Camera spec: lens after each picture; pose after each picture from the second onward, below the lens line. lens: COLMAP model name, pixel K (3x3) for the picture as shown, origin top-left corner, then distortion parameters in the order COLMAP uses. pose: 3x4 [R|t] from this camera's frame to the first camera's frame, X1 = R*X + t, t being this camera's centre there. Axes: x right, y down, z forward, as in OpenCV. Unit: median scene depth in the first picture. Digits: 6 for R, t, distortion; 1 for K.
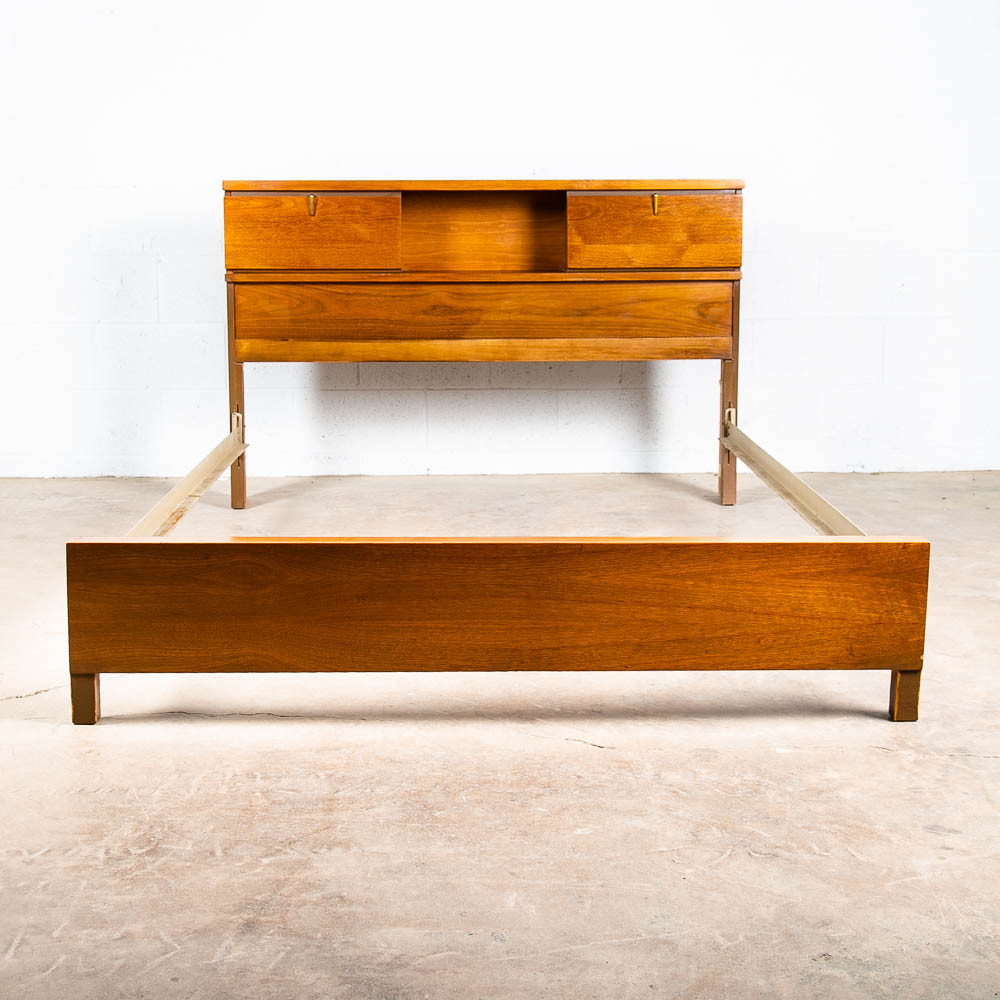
lens RADIAL K [[1643.8, 0, 473.1], [0, 1643.8, 464.8], [0, 0, 1]] dist [-0.021578, 0.173820]
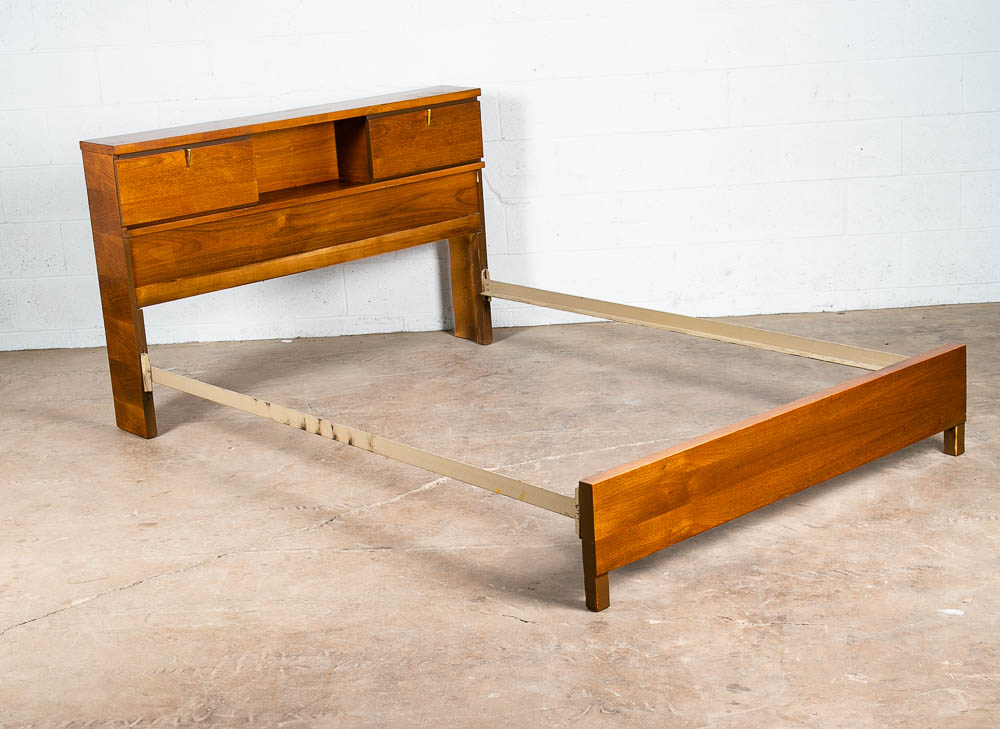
lens RADIAL K [[1728.1, 0, 500.2], [0, 1728.1, 429.7], [0, 0, 1]] dist [0.020204, 0.093094]
pose [[0.764201, -0.234496, 0.600840, -0.673516], [0.153735, 0.970942, 0.183406, -0.158796], [-0.626389, -0.047789, 0.778045, -0.055151]]
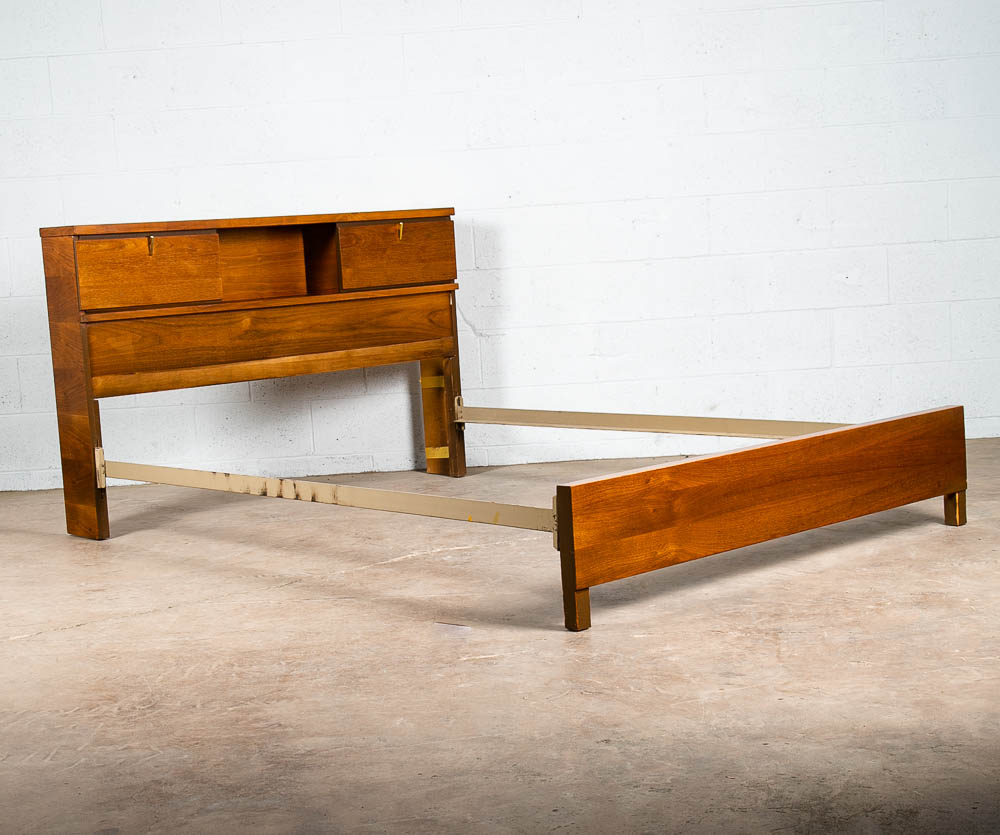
lens RADIAL K [[1791.6, 0, 482.6], [0, 1791.6, 506.7], [0, 0, 1]] dist [-0.003428, 0.046152]
pose [[0.762483, -0.139221, 0.631852, -0.686177], [0.152432, 0.987740, 0.033690, 0.004775], [-0.628795, 0.070626, 0.774357, -0.034044]]
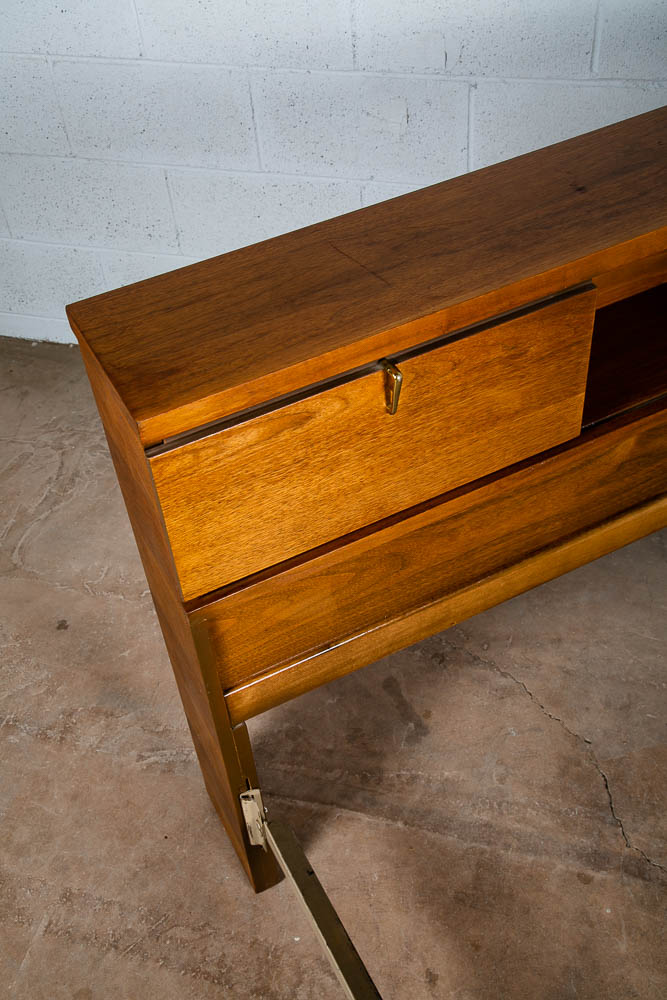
lens RADIAL K [[1074.1, 0, 325.0], [0, 1074.1, 506.0], [0, 0, 1]] dist [0.004569, 0.141889]
pose [[0.897663, -0.352712, 0.264187, -0.176634], [0.139807, 0.796462, 0.588304, -0.270273], [-0.417917, -0.491164, 0.764267, 0.804892]]
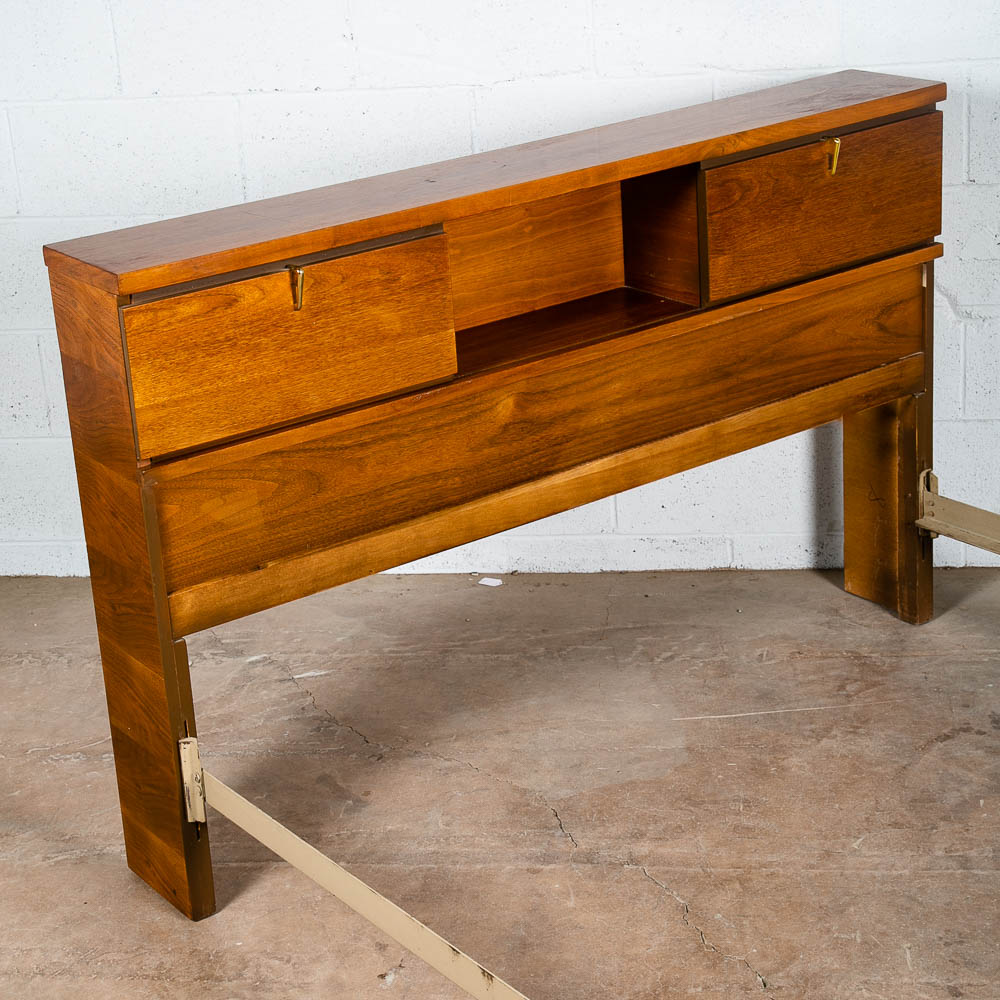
lens RADIAL K [[2221.4, 0, 501.7], [0, 2221.4, 483.1], [0, 0, 1]] dist [0.089929, 0.276020]
pose [[0.817897, -0.247689, 0.519321, -0.386757], [0.147832, 0.962760, 0.226360, -0.235448], [-0.556049, -0.108367, 0.824055, 0.430747]]
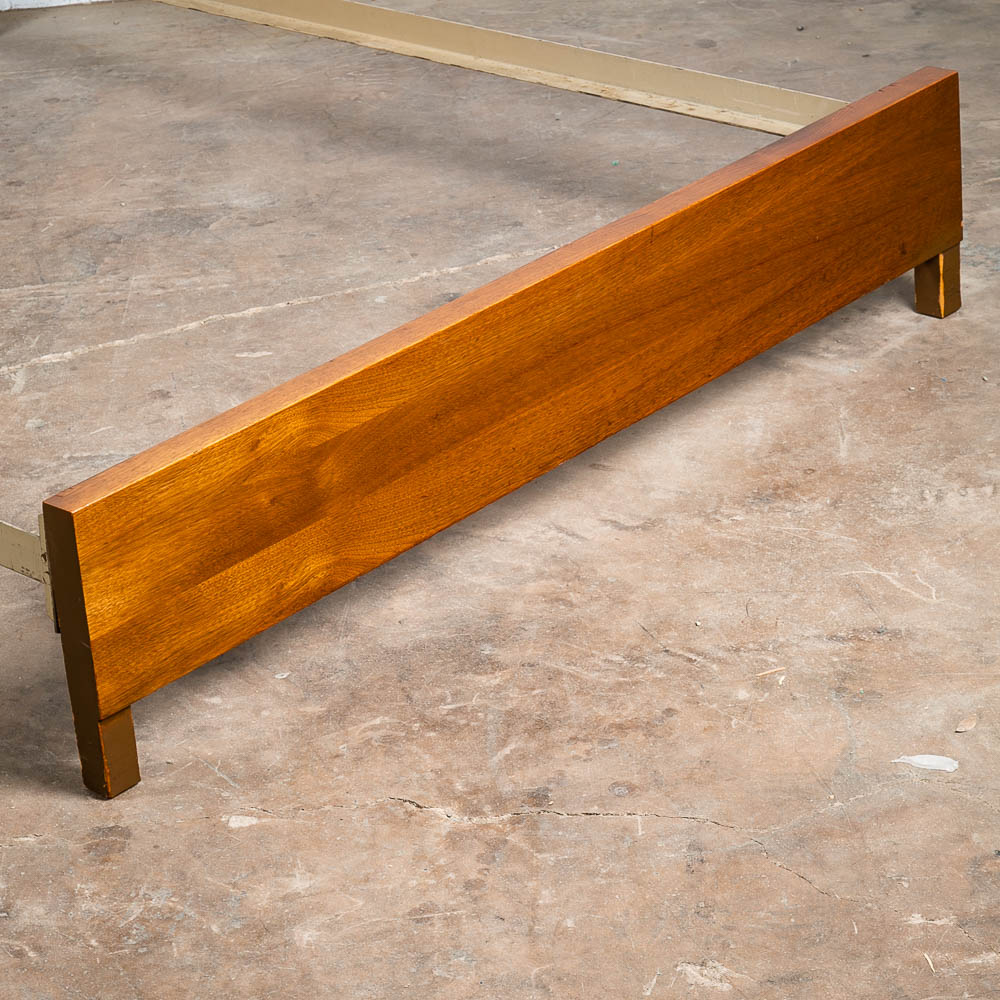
lens RADIAL K [[3109.6, 0, 467.1], [0, 3109.6, 378.0], [0, 0, 1]] dist [0.185125, 0.587294]
pose [[0.693076, -0.335350, 0.638111, -0.477165], [0.179376, 0.937590, 0.297909, -0.170948], [-0.698190, -0.092012, 0.709975, 0.069537]]
